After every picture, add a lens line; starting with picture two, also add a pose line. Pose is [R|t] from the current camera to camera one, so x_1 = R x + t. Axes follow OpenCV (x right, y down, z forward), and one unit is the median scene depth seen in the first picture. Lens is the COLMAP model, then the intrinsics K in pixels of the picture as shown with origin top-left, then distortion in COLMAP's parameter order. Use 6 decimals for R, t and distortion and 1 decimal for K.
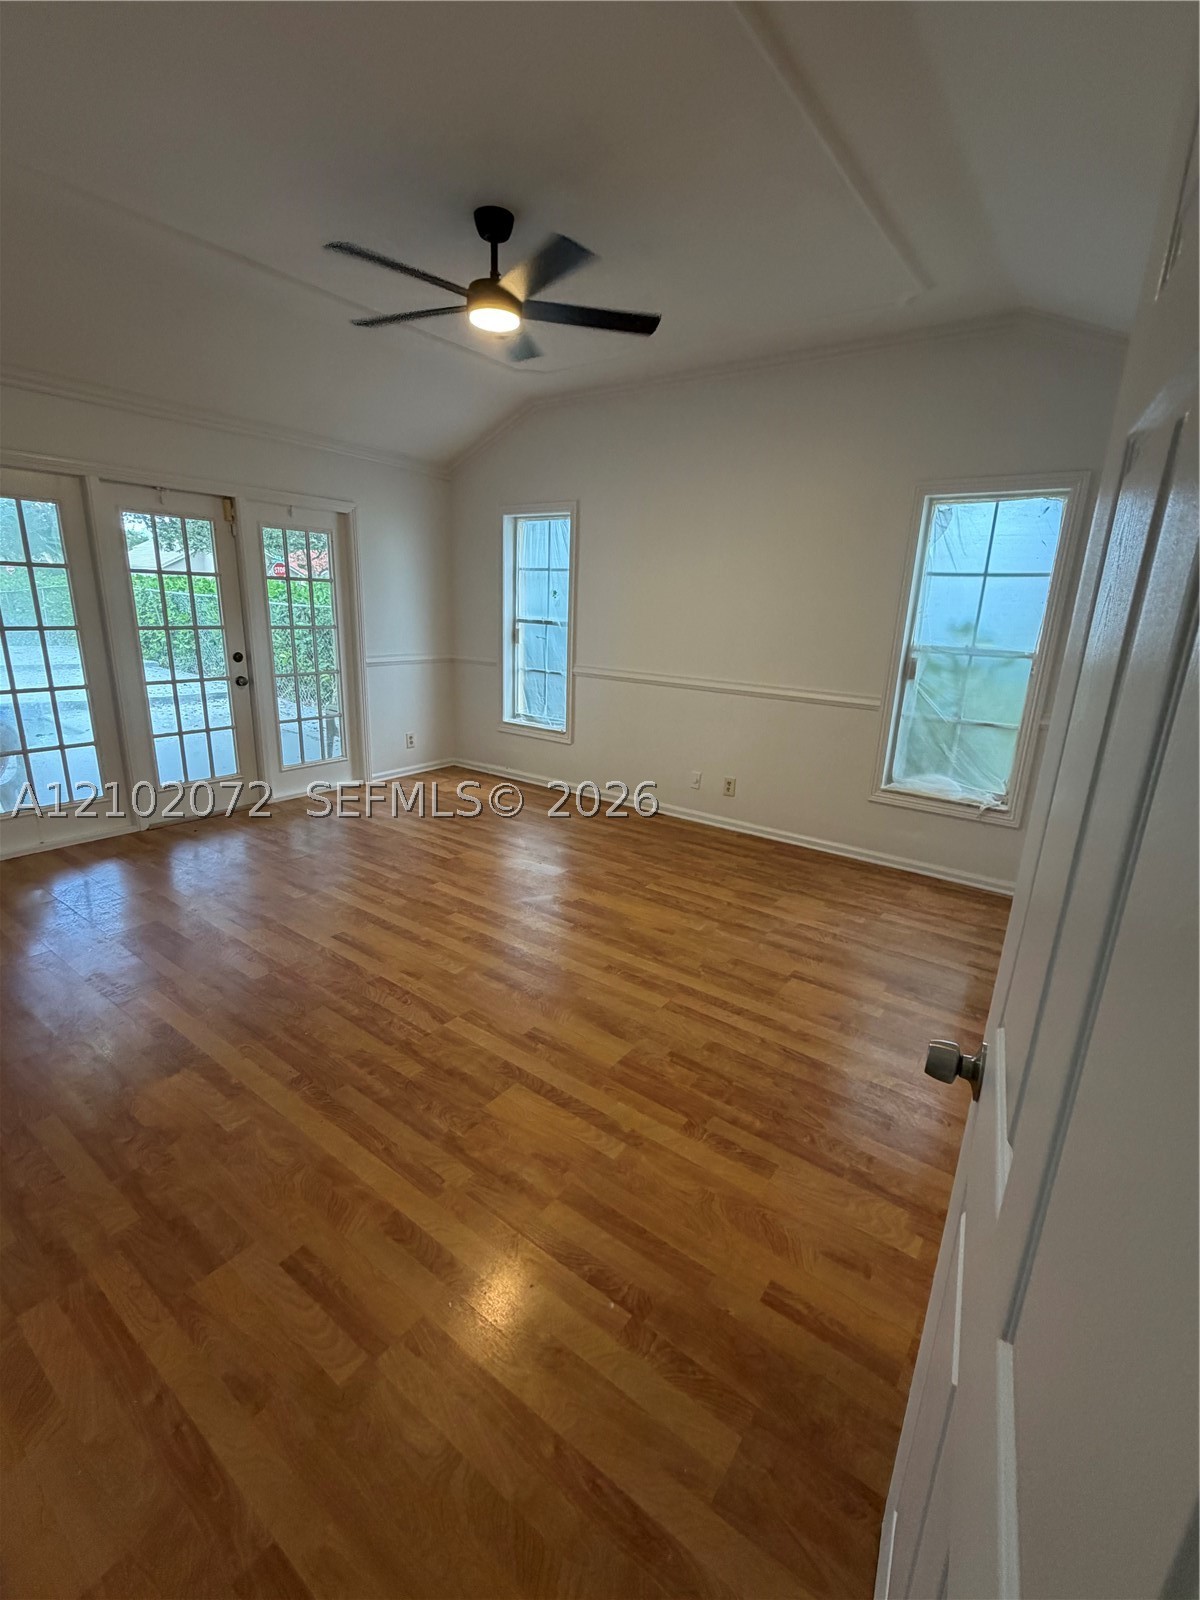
lens RADIAL K [[724.6, 0, 610.0], [0, 724.6, 805.2], [0, 0, 1]] dist [-0.003741, 0.001578]
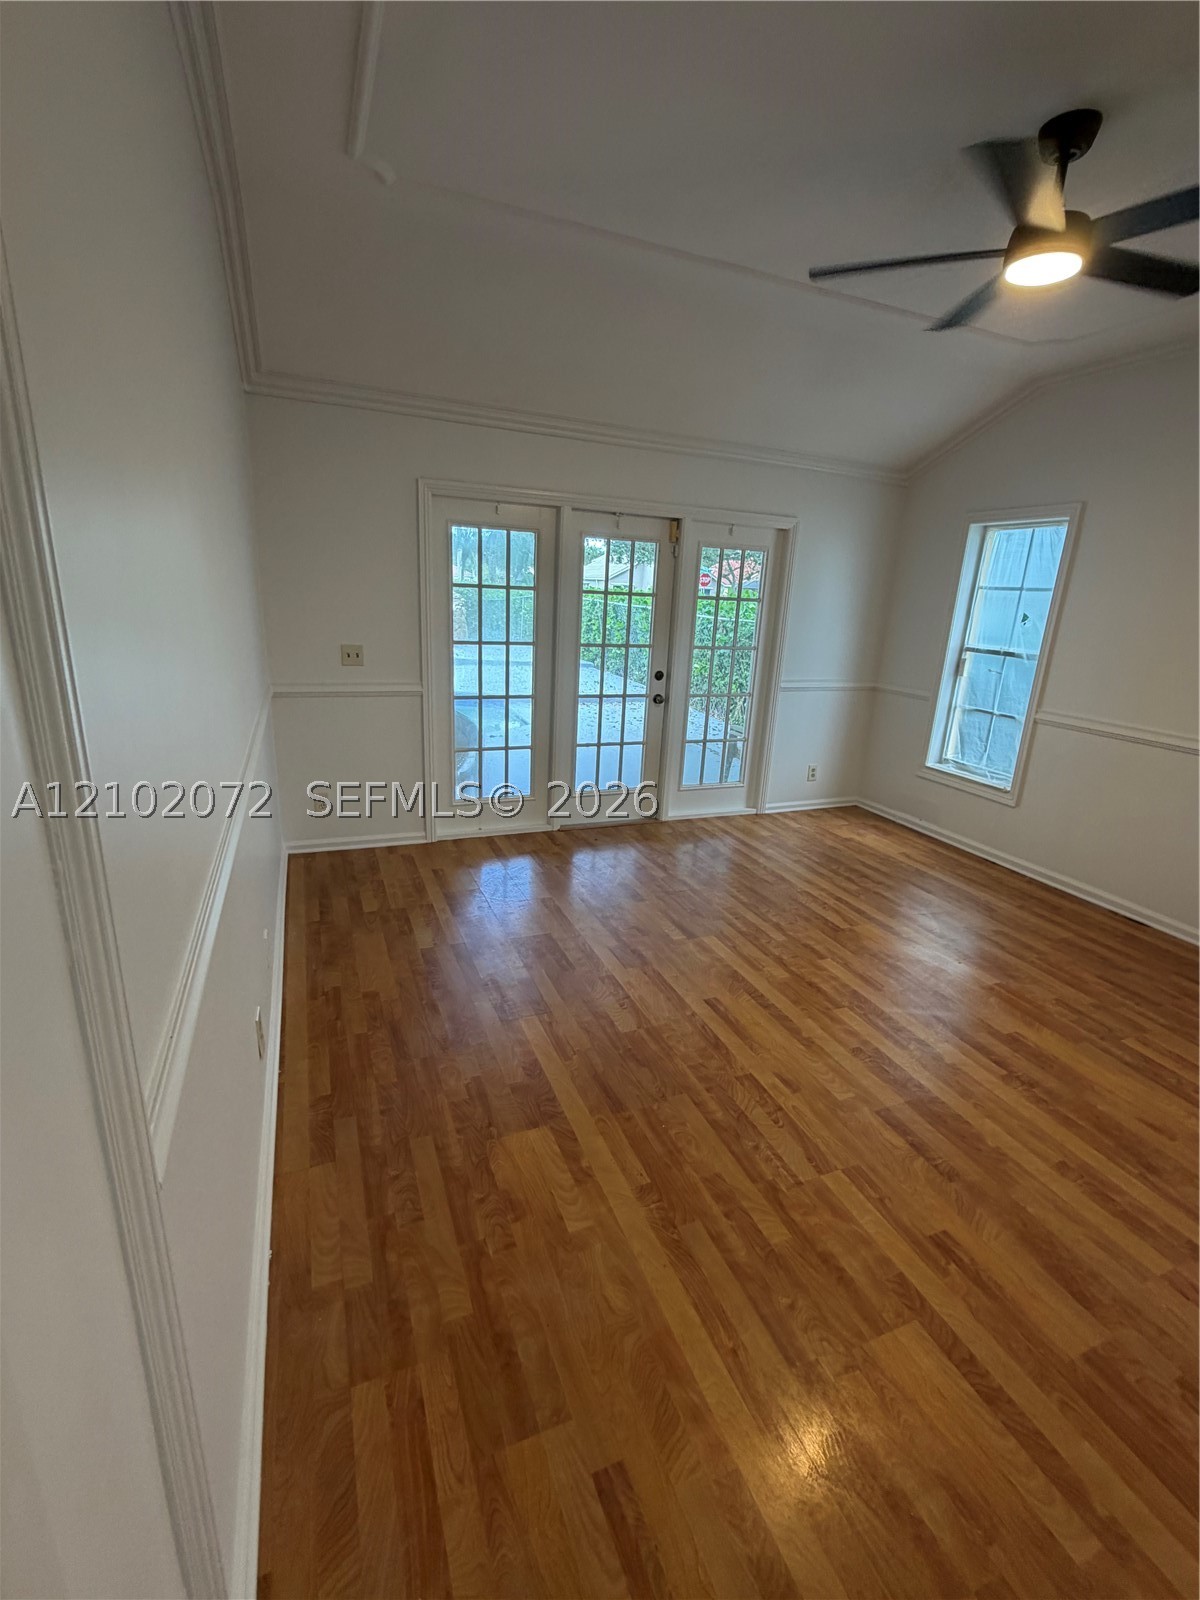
lens RADIAL K [[724.6, 0, 591.1], [0, 724.6, 809.0], [0, 0, 1]] dist [-0.003741, 0.001578]
pose [[0.848918, 0.154861, -0.505328, -0.067352], [-0.158236, 0.986724, 0.036562, -0.053702], [0.504281, 0.048923, 0.862153, 0.108580]]
